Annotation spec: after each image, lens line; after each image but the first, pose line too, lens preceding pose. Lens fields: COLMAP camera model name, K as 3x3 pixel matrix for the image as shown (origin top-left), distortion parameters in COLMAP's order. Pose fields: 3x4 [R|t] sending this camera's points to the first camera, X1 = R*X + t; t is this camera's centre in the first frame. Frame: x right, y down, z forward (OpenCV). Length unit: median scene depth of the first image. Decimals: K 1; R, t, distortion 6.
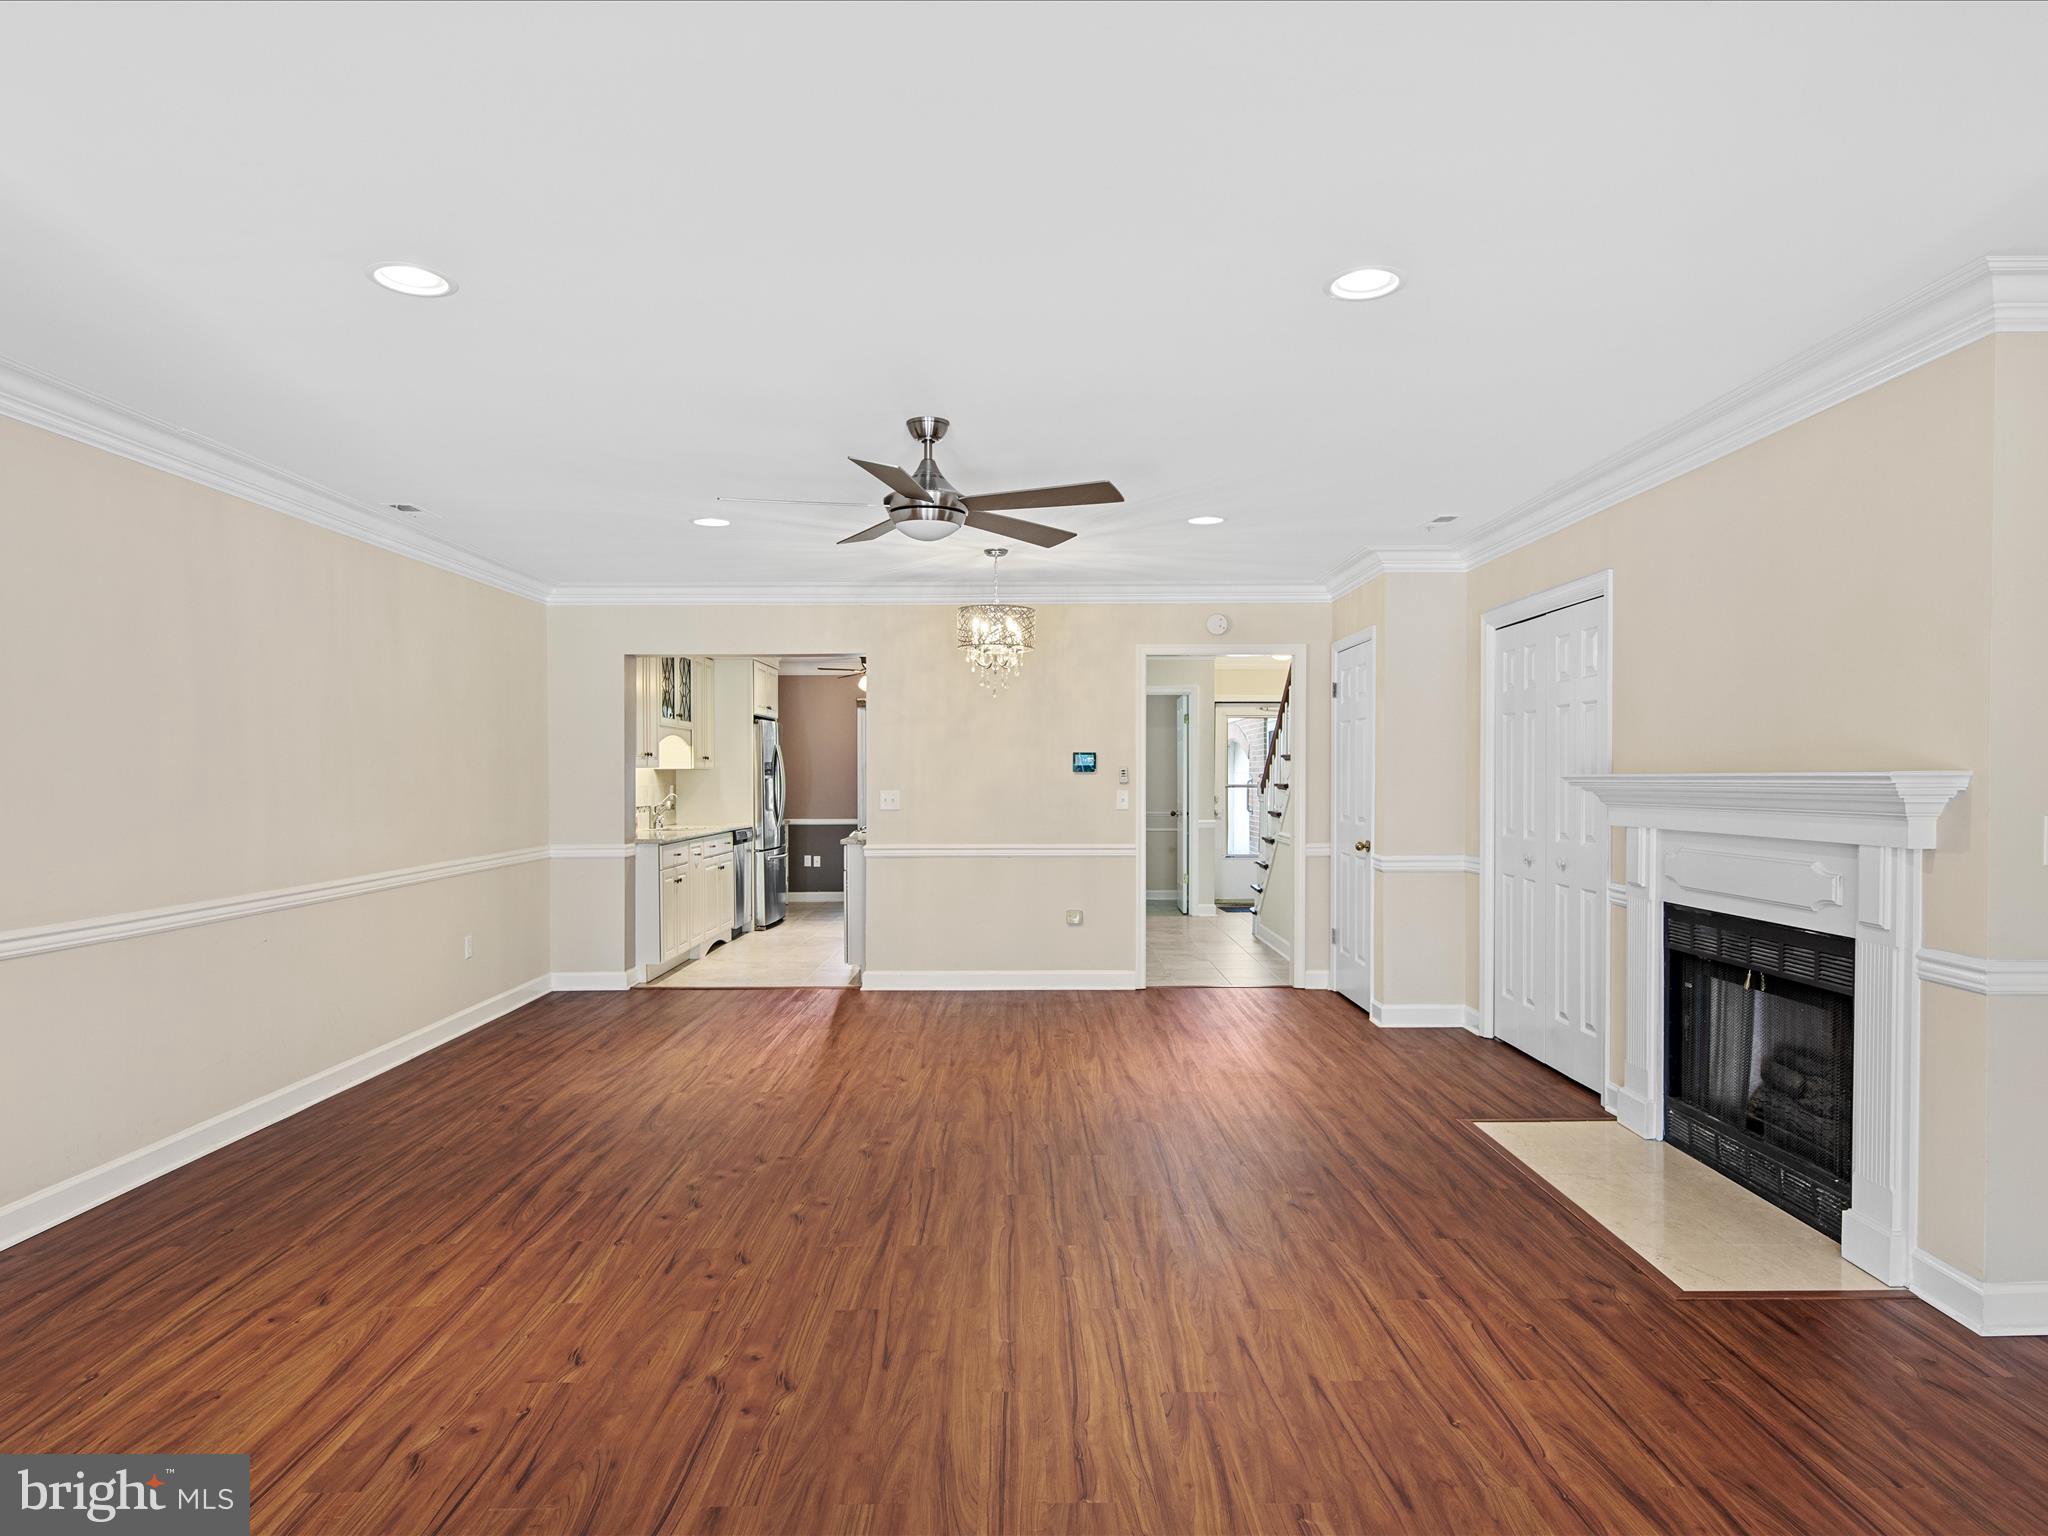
lens RADIAL K [[1241.0, 0, 1028.7], [0, 1241.0, 812.2], [0, 0, 1]] dist [0.006554, 0.000127]
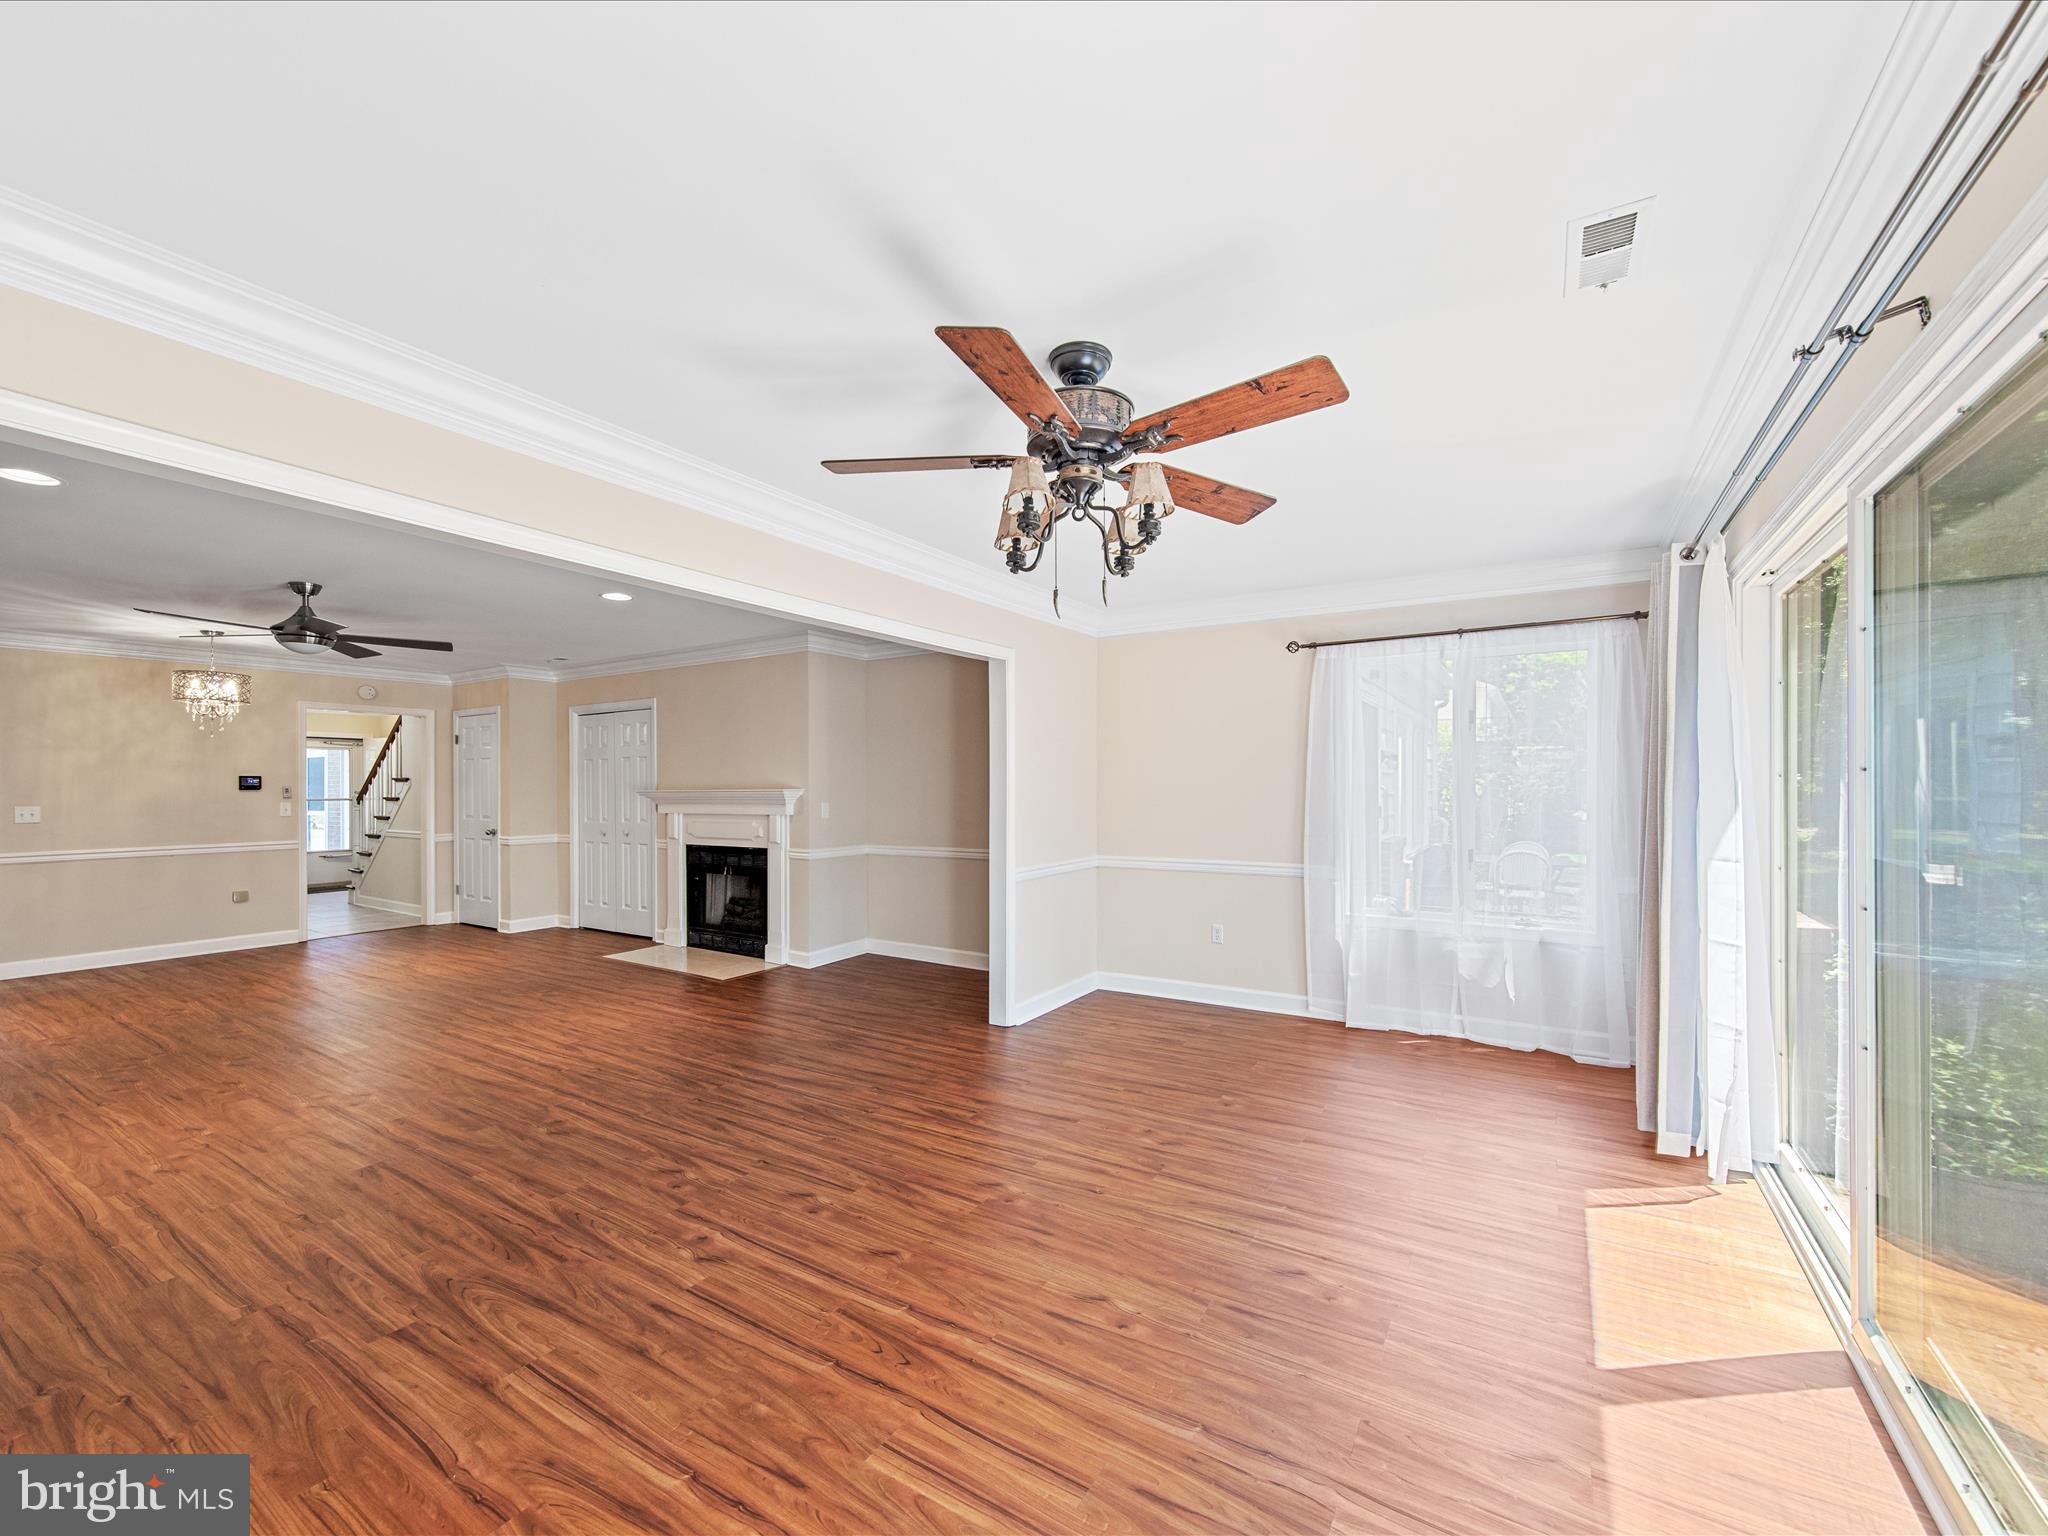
lens RADIAL K [[832.3, 0, 1025.2], [0, 832.3, 737.6], [0, 0, 1]] dist [-0.000691, 0.000028]
pose [[0.547687, 0.048881, 0.835254, -0.485742], [0.028734, 0.996604, -0.077165, 0.010878], [-0.836190, 0.066262, 0.544422, -0.429766]]
